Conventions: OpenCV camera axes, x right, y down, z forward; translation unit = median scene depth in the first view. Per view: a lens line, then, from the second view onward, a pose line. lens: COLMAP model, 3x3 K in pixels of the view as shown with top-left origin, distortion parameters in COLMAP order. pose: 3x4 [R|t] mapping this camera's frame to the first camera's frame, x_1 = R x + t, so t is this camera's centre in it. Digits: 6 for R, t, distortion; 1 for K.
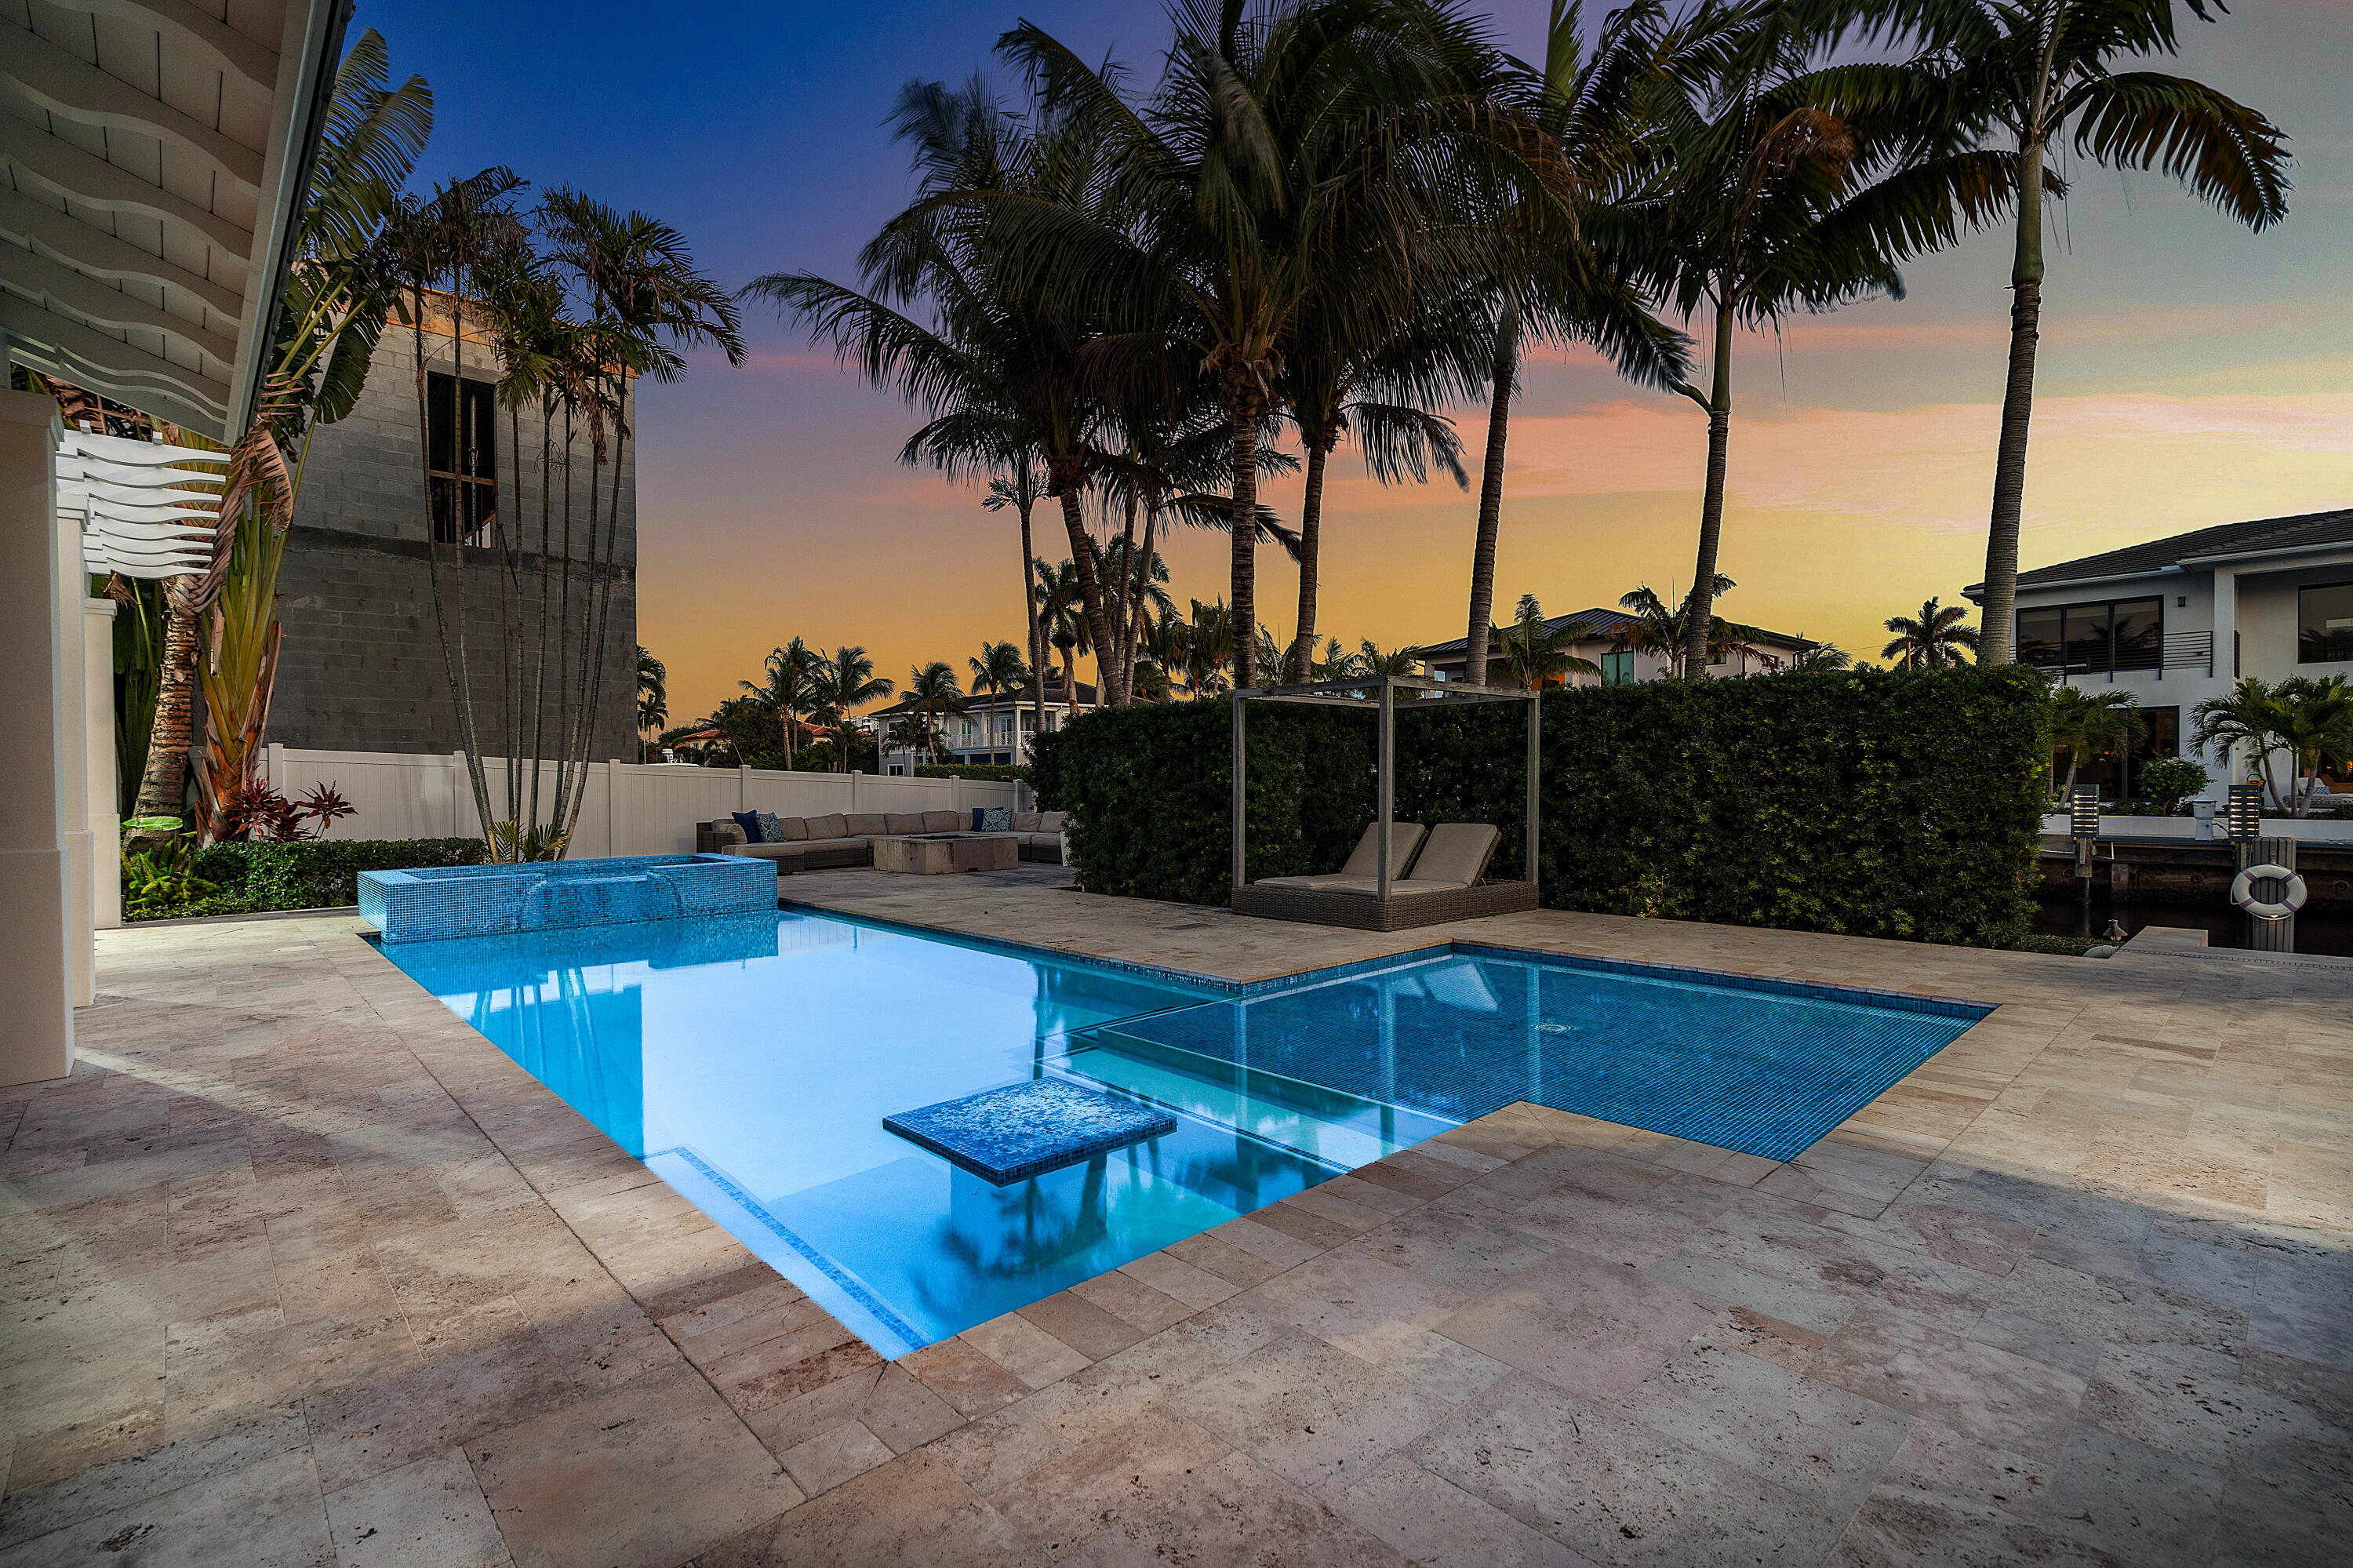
lens RADIAL K [[1084.4, 0, 1176.5], [0, 1084.4, 784.0], [0, 0, 1]] dist [-0.000986, 0.001431]
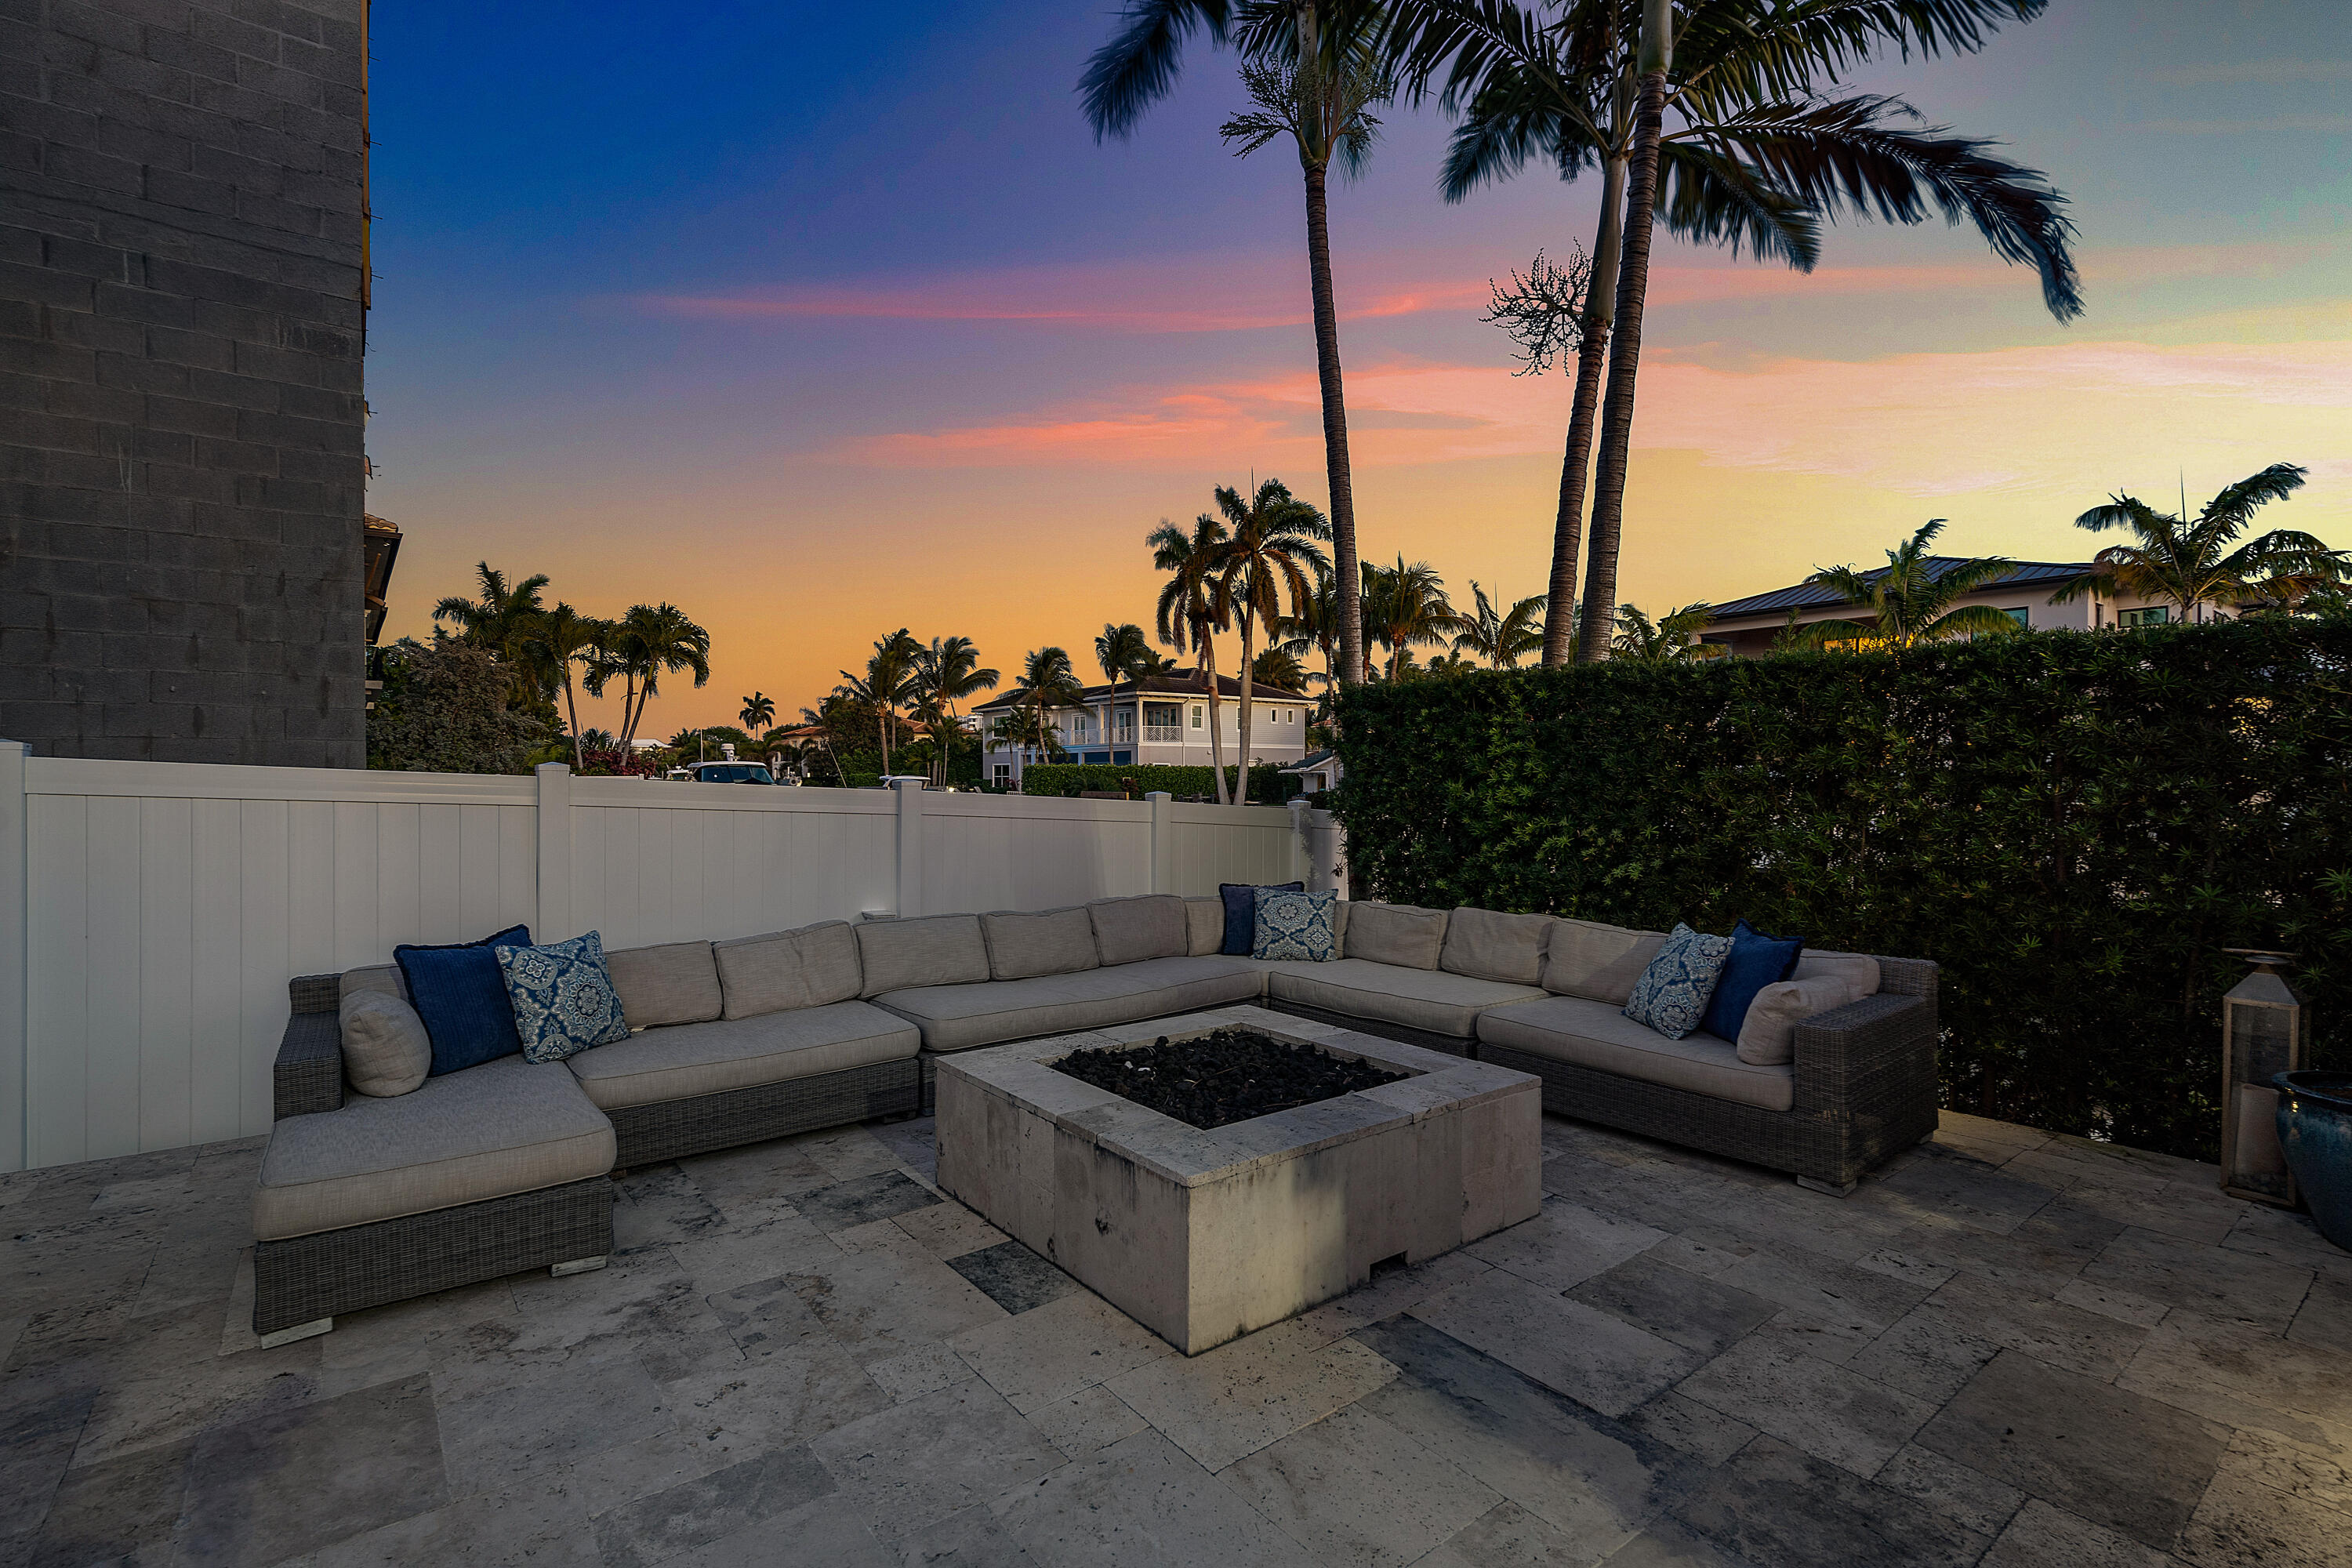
lens RADIAL K [[1055.9, 0, 1157.6], [0, 1055.9, 785.8], [0, 0, 1]] dist [-0.001679, -0.000359]
pose [[0.994407, 0.005495, -0.105476, -0.286886], [-0.005266, 0.999983, 0.002458, -0.019465], [0.105487, -0.001889, 0.994419, 1.078830]]
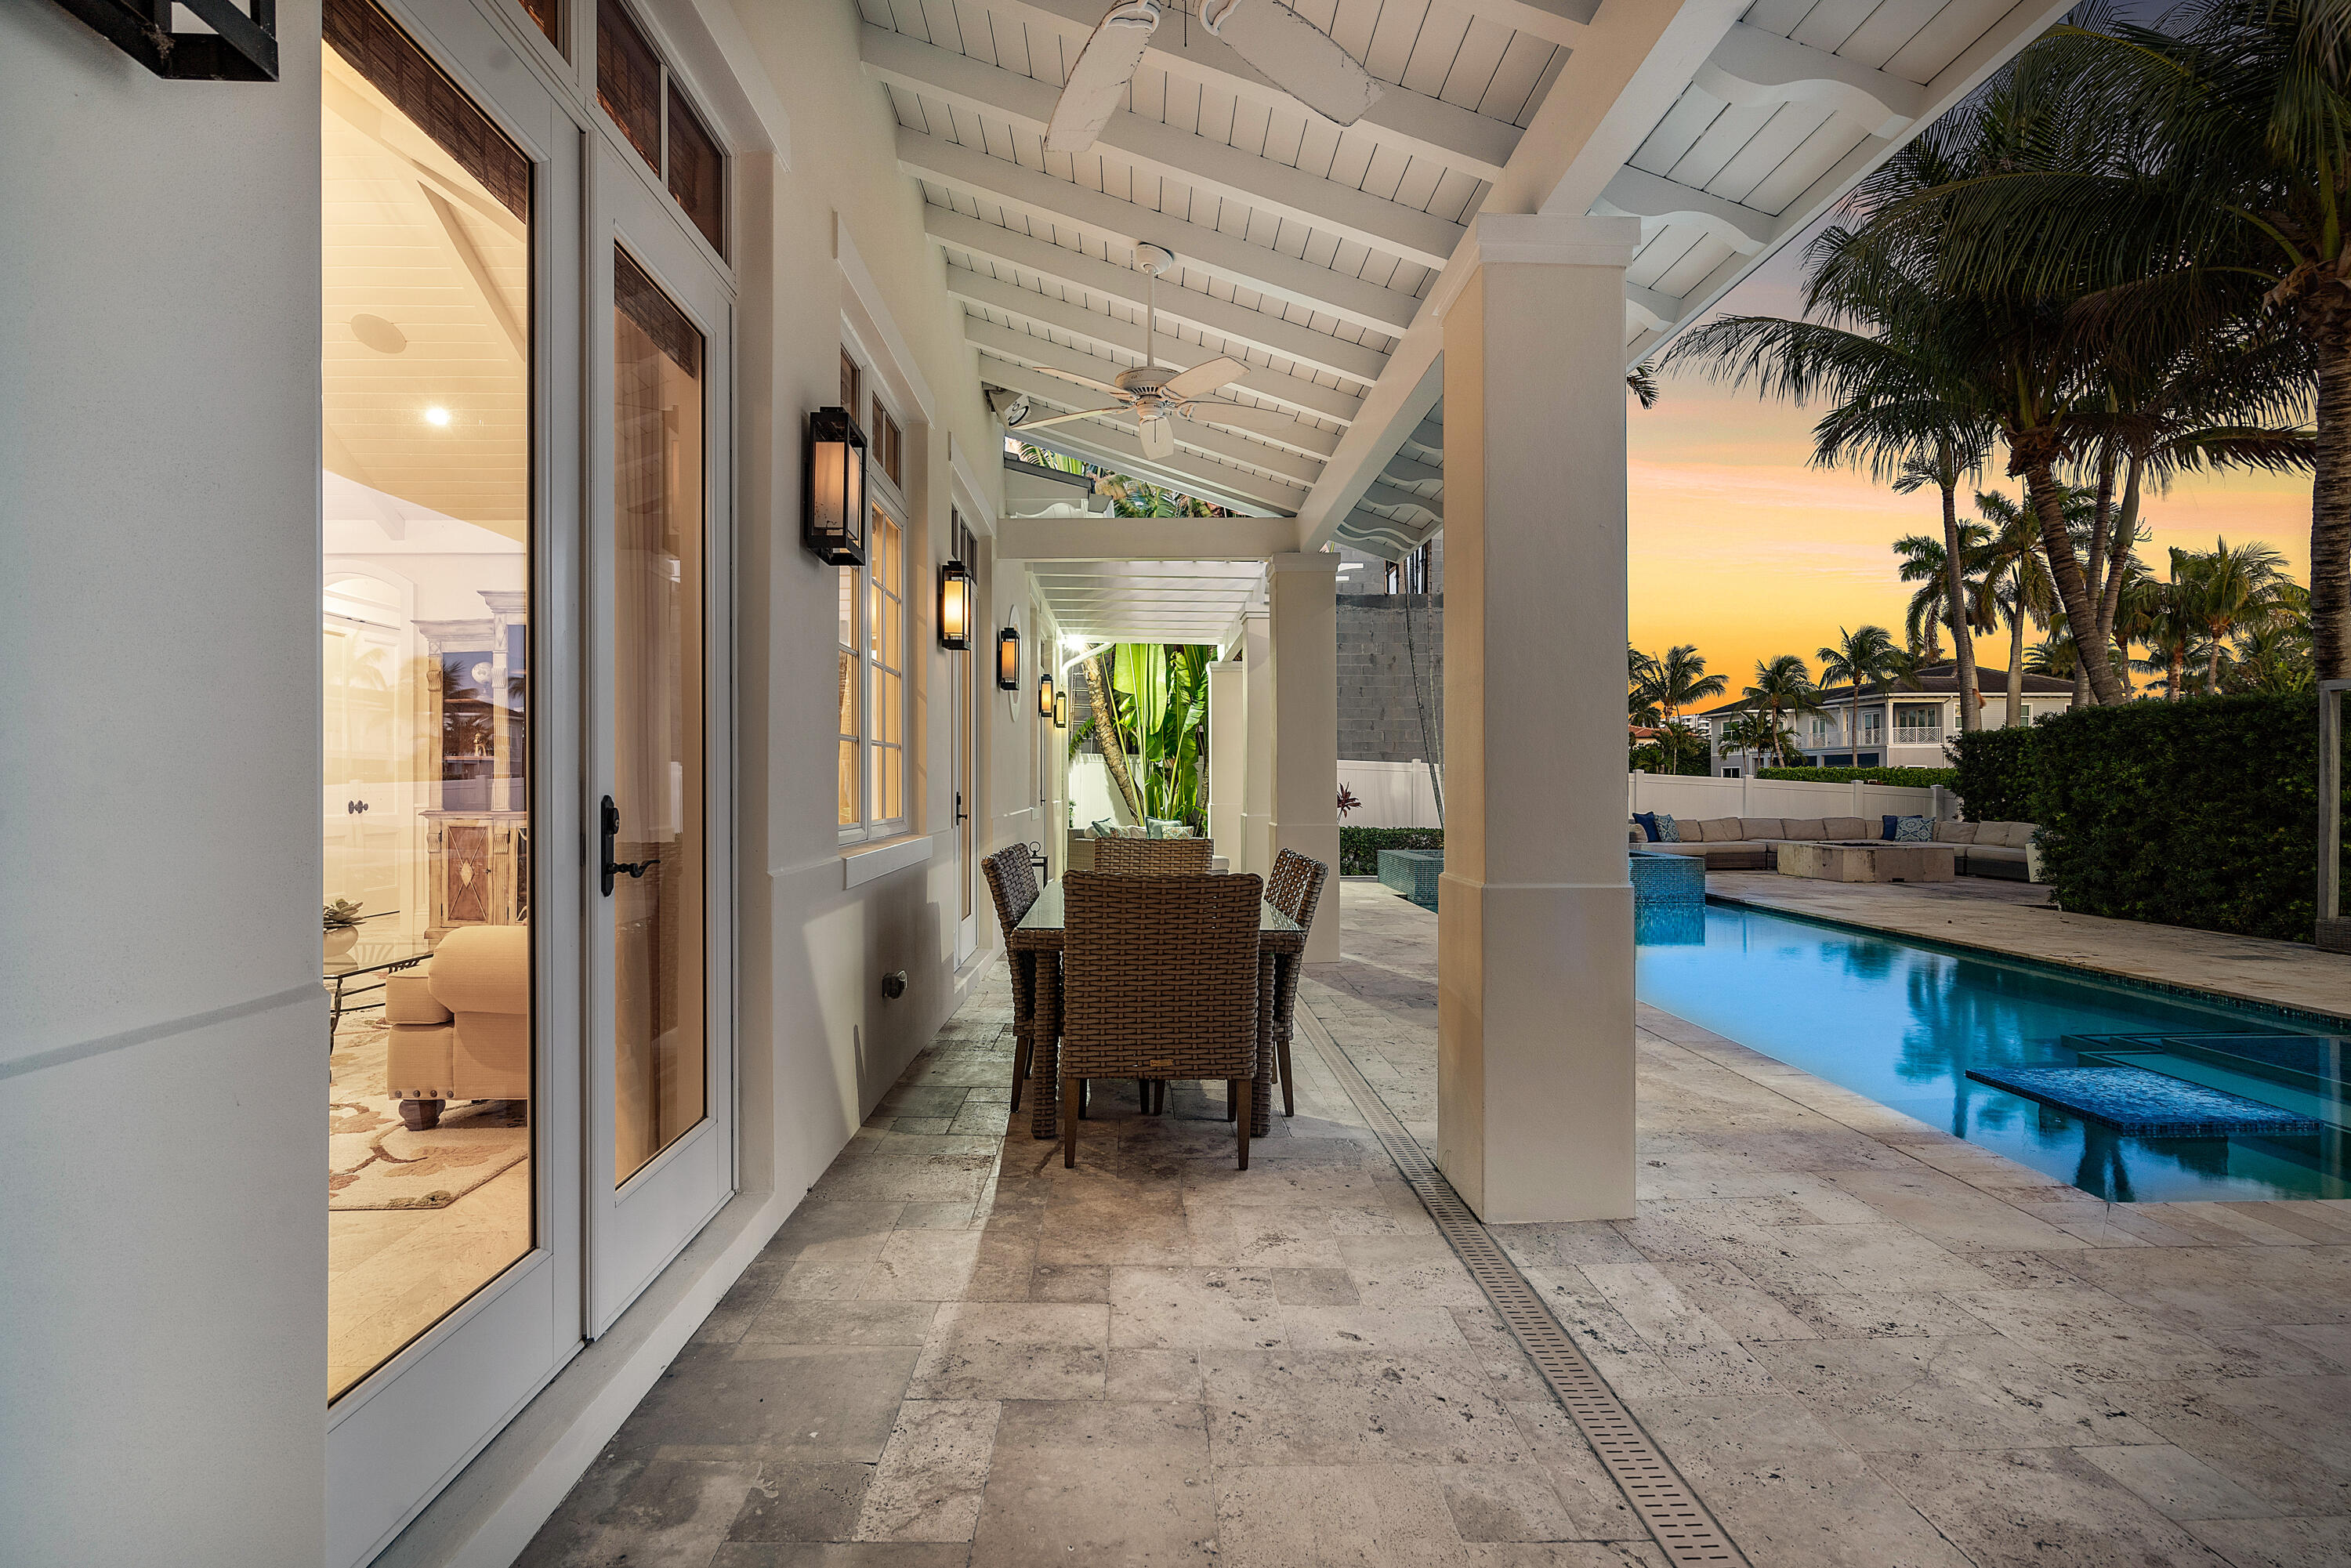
lens RADIAL K [[1095.6, 0, 1168.6], [0, 1095.6, 779.6], [0, 0, 1]] dist [0.001452, 0.002397]
pose [[0.755646, 0.005158, -0.654960, -0.056629], [-0.009237, 0.999953, -0.002782, -0.000507], [0.654915, 0.008152, 0.755659, -0.195646]]
